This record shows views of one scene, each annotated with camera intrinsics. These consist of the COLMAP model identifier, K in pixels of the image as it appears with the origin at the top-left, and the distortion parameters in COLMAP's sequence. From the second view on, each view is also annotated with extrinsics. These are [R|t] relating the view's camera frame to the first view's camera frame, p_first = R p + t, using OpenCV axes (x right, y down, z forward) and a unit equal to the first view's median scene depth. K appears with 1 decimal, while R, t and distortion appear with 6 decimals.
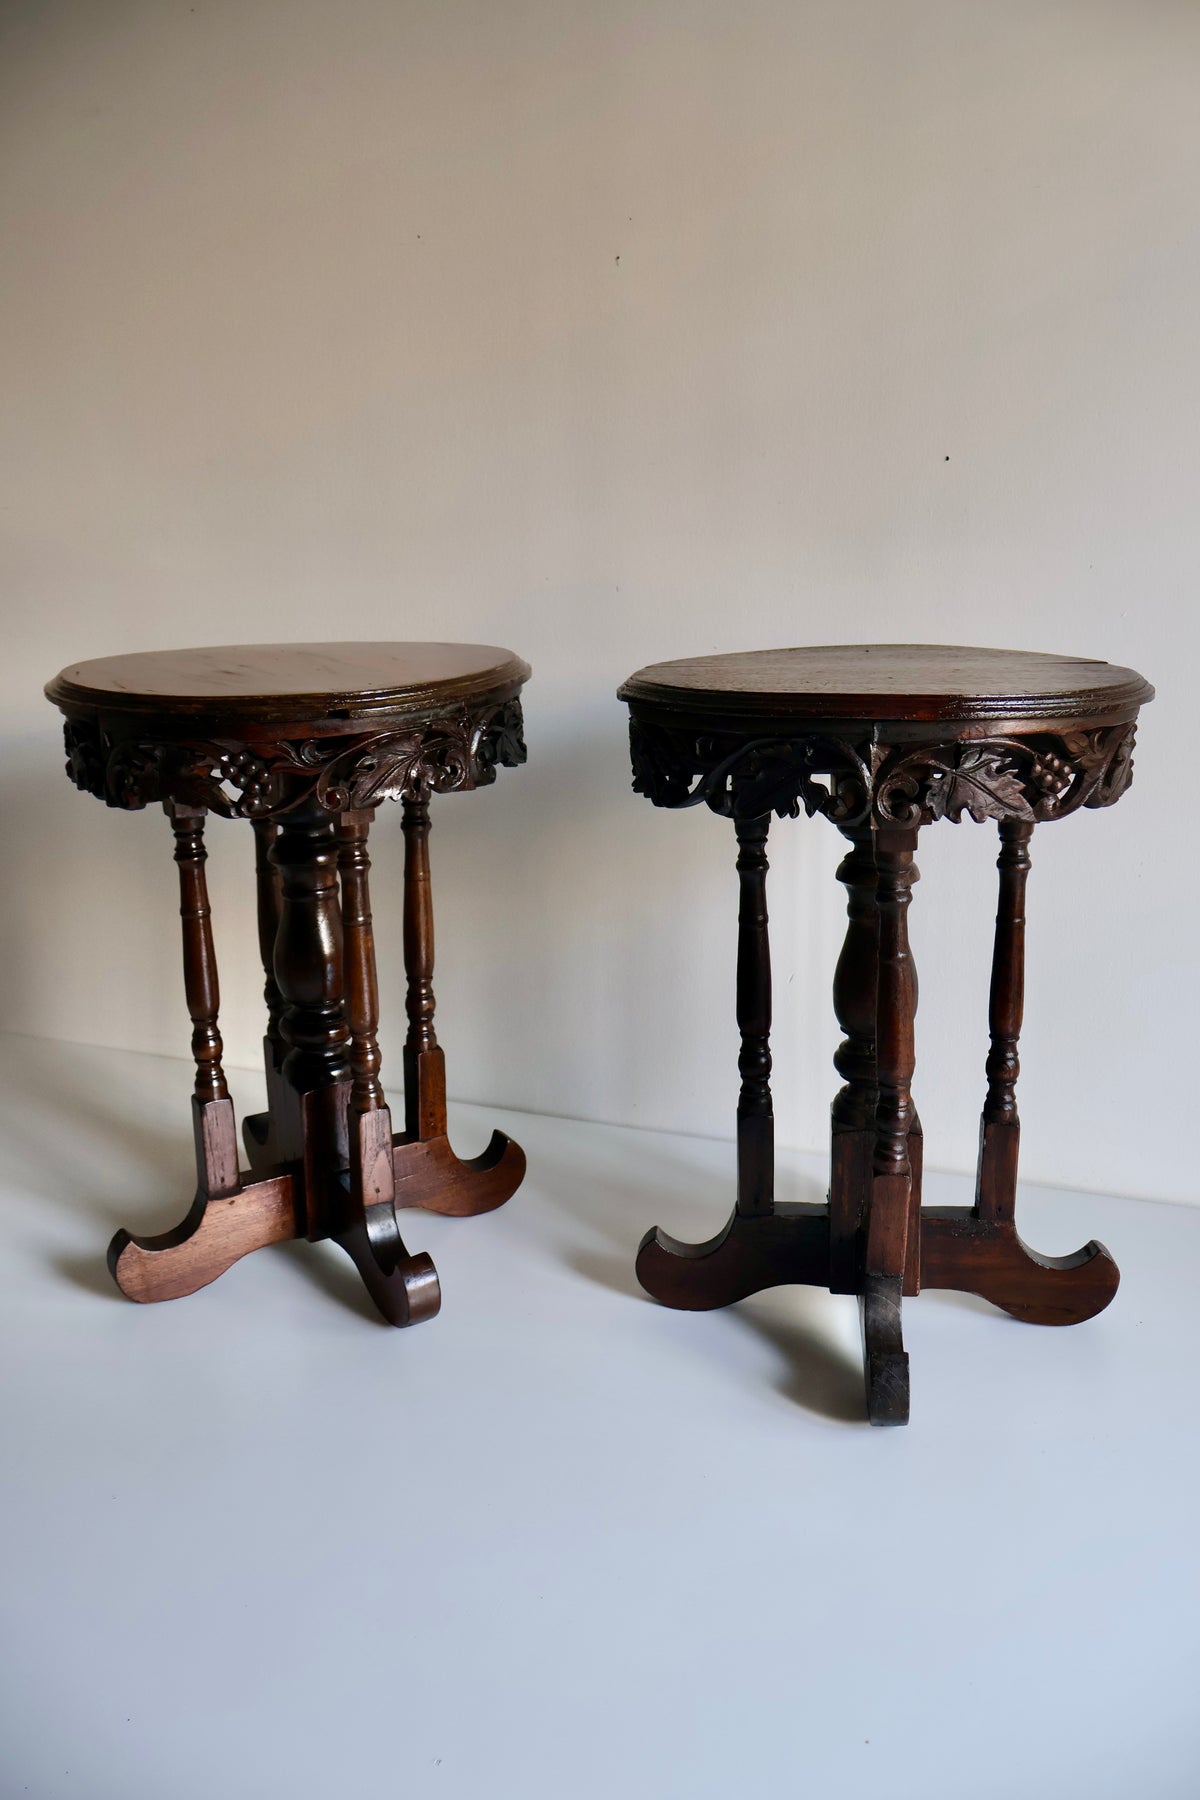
lens RADIAL K [[1549.2, 0, 645.0], [0, 1549.2, 947.4], [0, 0, 1]] dist [0.004146, 0.002727]
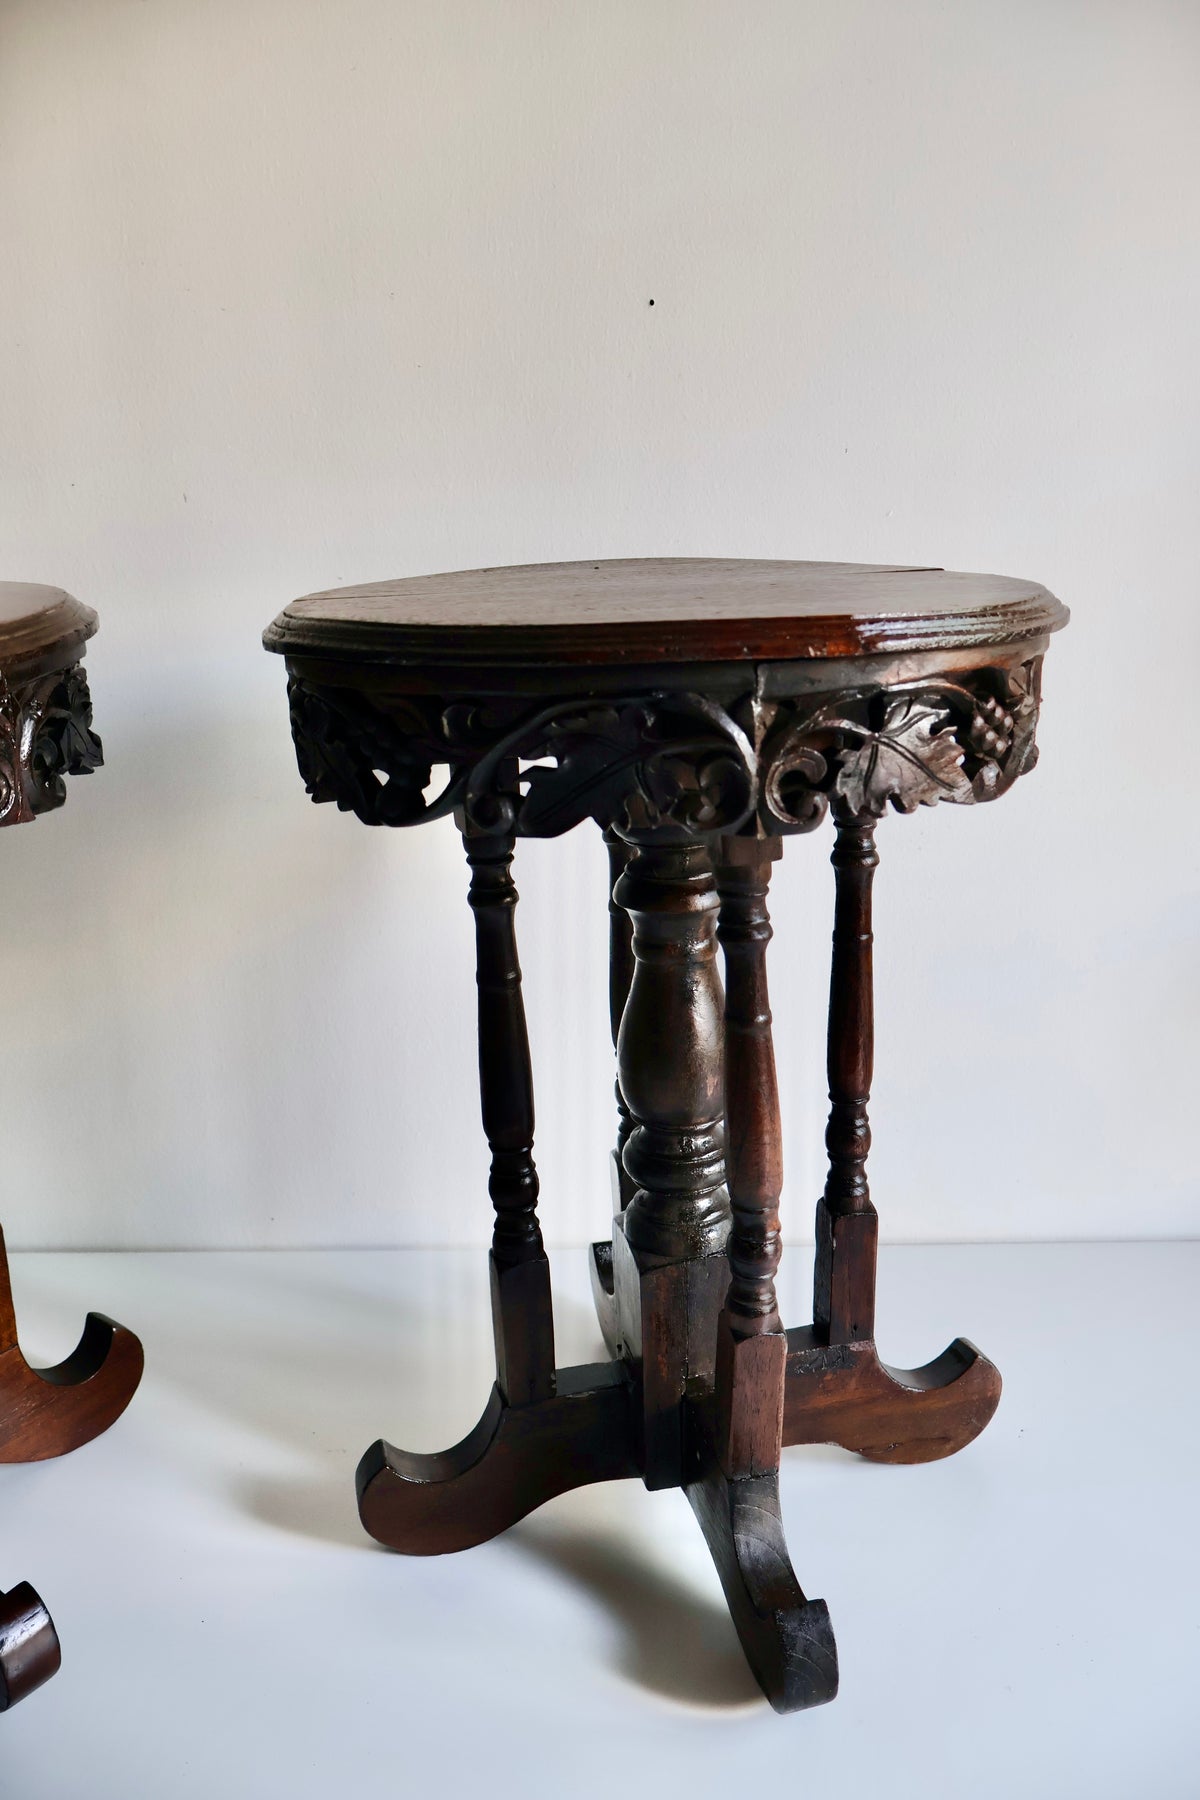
lens RADIAL K [[1549.2, 0, 645.0], [0, 1549.2, 947.4], [0, 0, 1]] dist [0.004146, 0.002727]
pose [[0.942658, -0.109968, 0.315124, -0.080908], [0.101790, 0.993904, 0.042348, -0.054423], [-0.317860, -0.007843, 0.948105, 0.364706]]
